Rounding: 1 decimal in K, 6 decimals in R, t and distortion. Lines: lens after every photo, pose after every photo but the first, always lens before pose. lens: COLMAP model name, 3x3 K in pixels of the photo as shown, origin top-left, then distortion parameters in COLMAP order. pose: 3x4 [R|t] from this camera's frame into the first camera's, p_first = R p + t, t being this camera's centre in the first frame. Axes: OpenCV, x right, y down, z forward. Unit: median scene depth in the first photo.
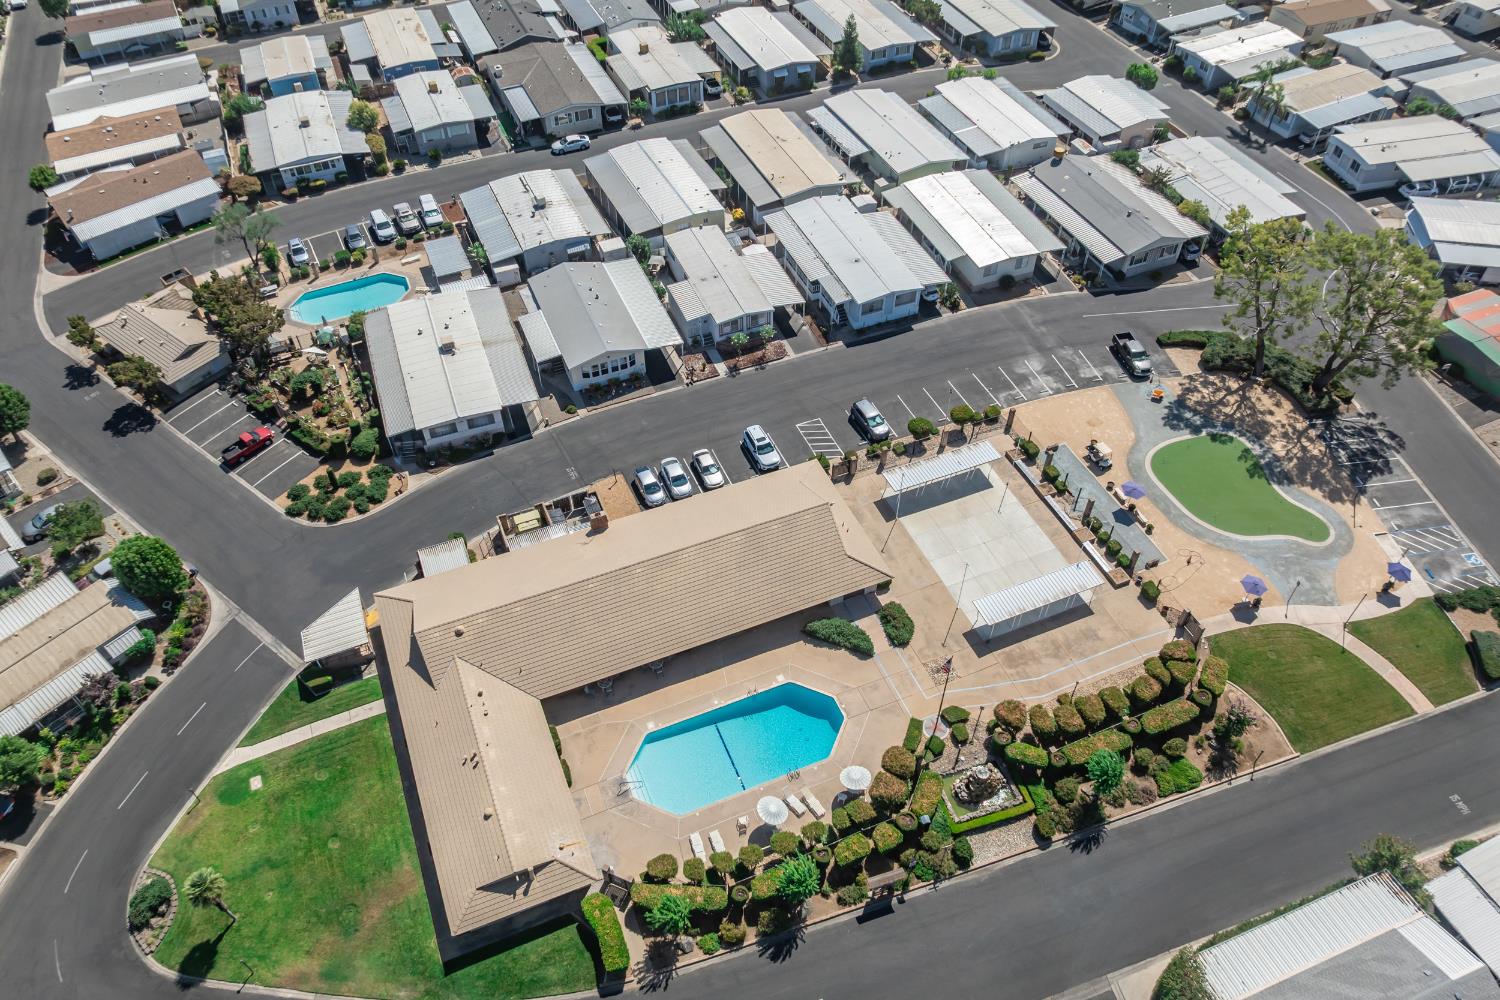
lens RADIAL K [[1057.4, 0, 754.9], [0, 1057.4, 498.9], [0, 0, 1]] dist [-0.040923, 0.008187]
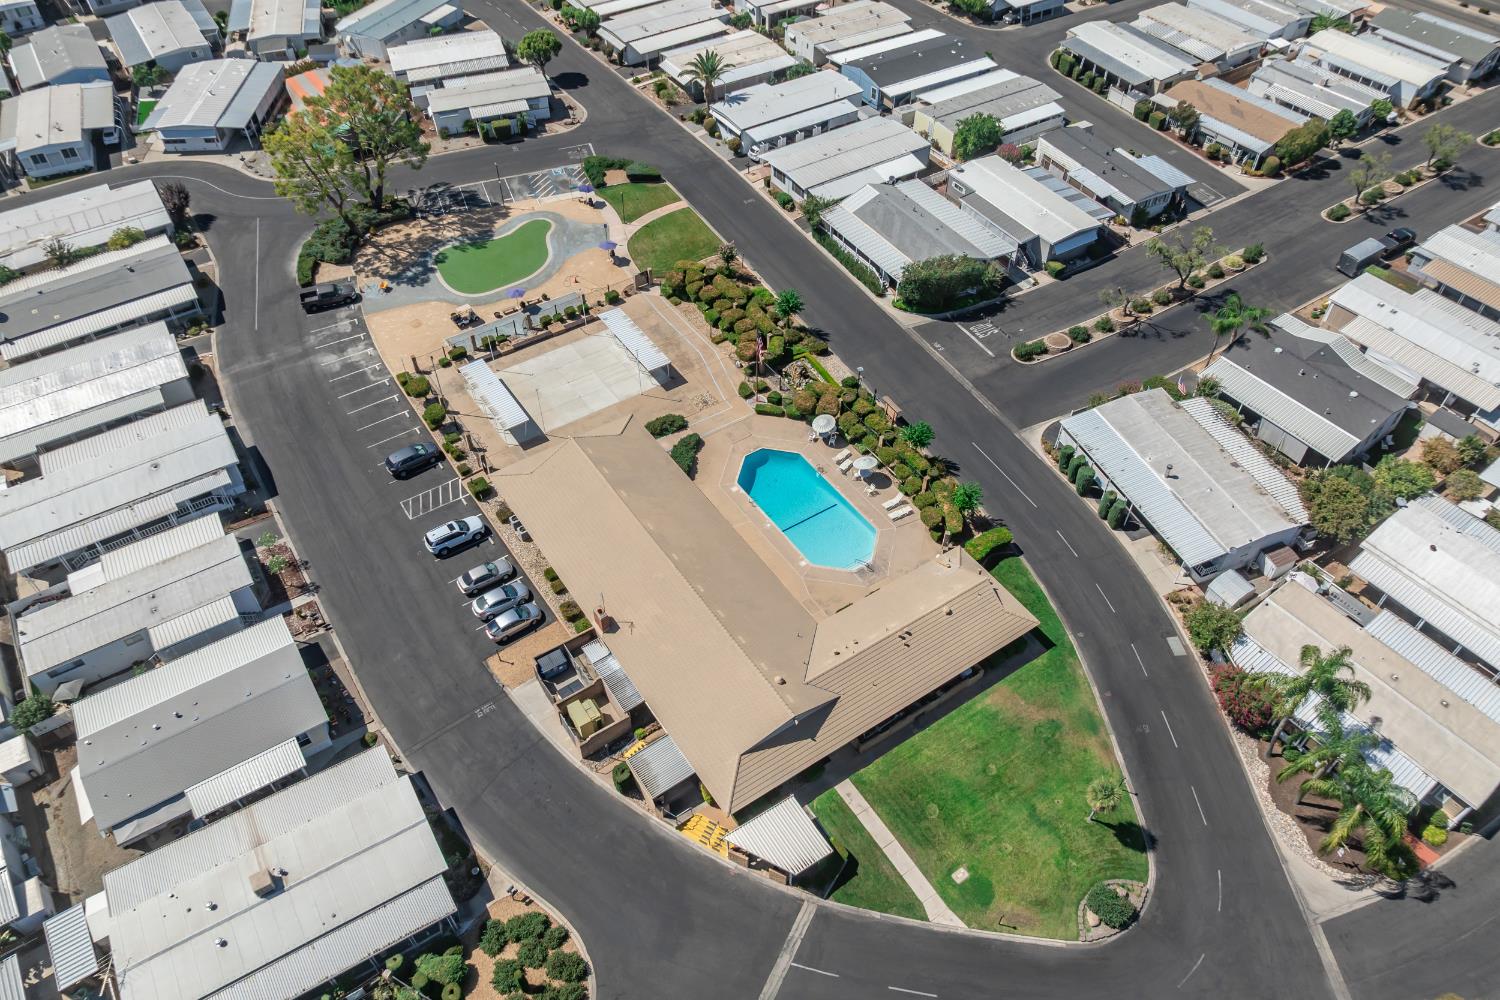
lens RADIAL K [[1057.4, 0, 754.9], [0, 1057.4, 498.9], [0, 0, 1]] dist [-0.040923, 0.008187]
pose [[-0.192826, -0.713425, 0.673679, -0.567483], [0.714077, 0.368859, 0.595011, -0.370442], [-0.672988, 0.595792, 0.438314, 0.345528]]
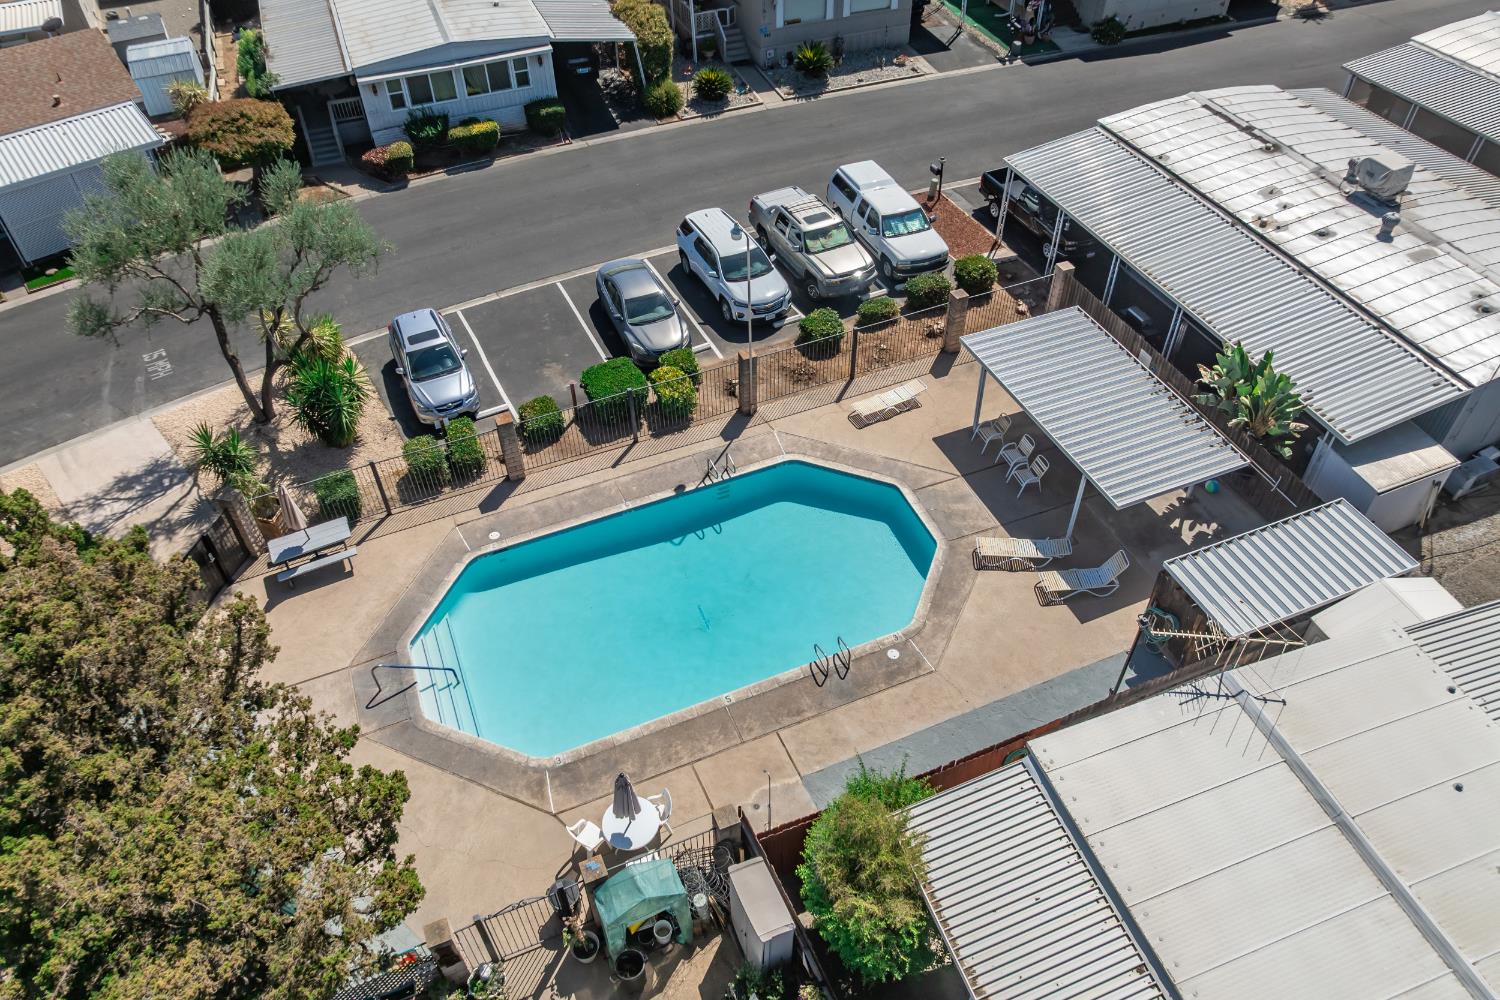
lens RADIAL K [[1057.4, 0, 754.9], [0, 1057.4, 498.9], [0, 0, 1]] dist [-0.040923, 0.008187]
pose [[0.999588, 0.013016, -0.025575, -0.377886], [-0.014170, 0.998865, -0.045472, -0.207502], [0.024954, 0.045816, 0.998638, 0.807428]]
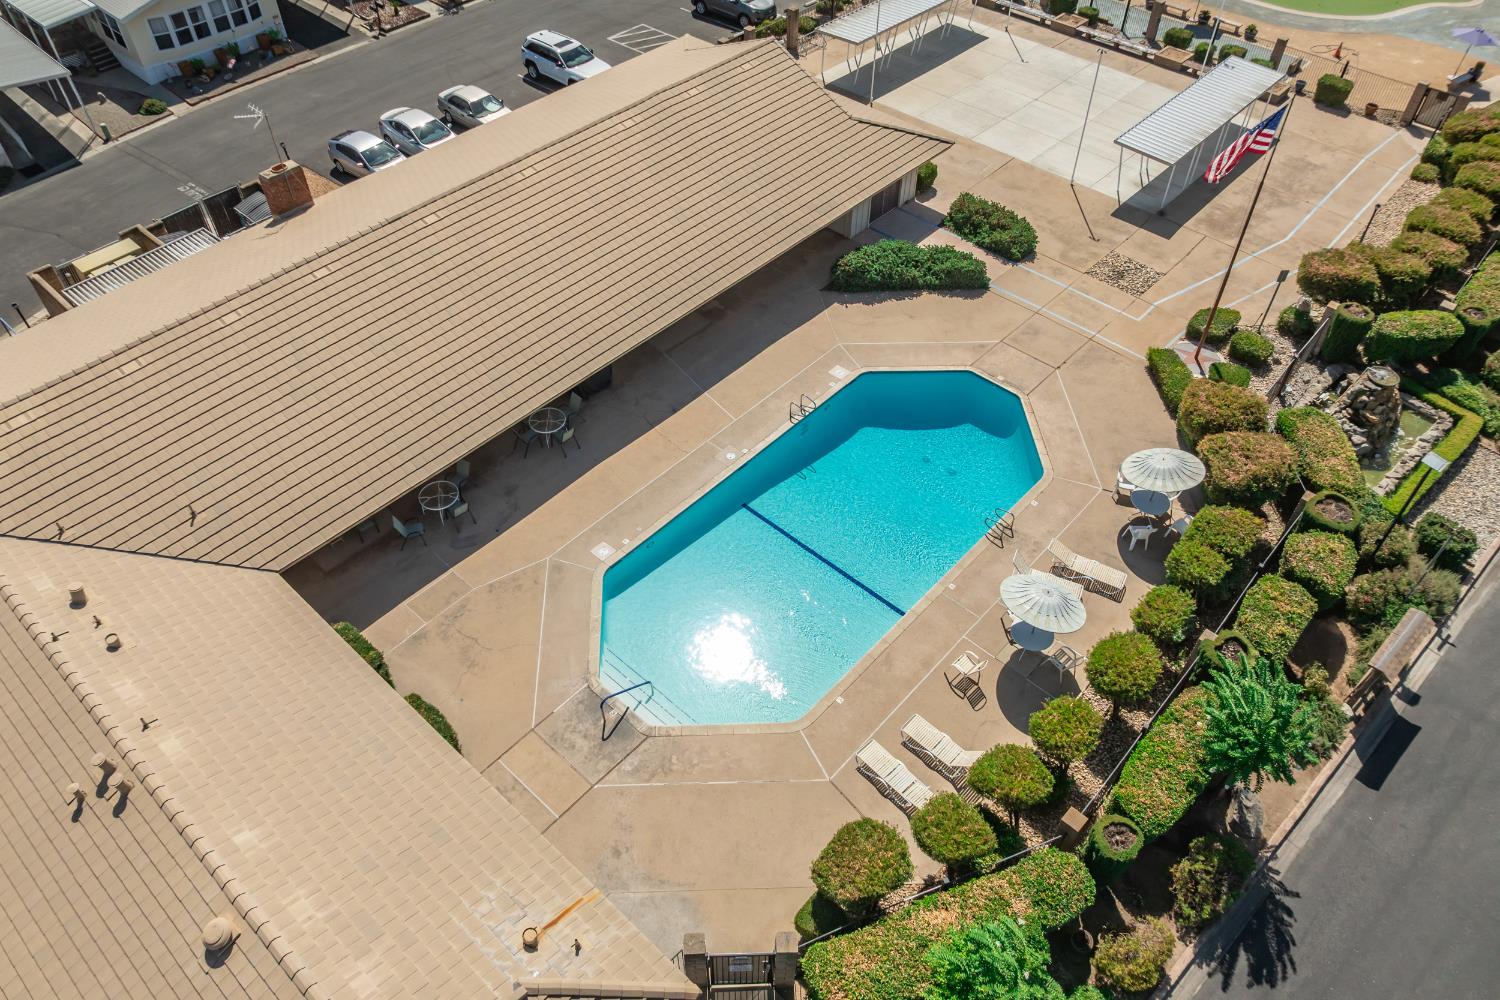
lens RADIAL K [[1057.4, 0, 754.9], [0, 1057.4, 498.9], [0, 0, 1]] dist [-0.040923, 0.008187]
pose [[0.906760, -0.303340, 0.292867, -0.108306], [0.305700, 0.951335, 0.038863, 0.139548], [-0.290403, 0.054290, 0.955363, 0.436908]]
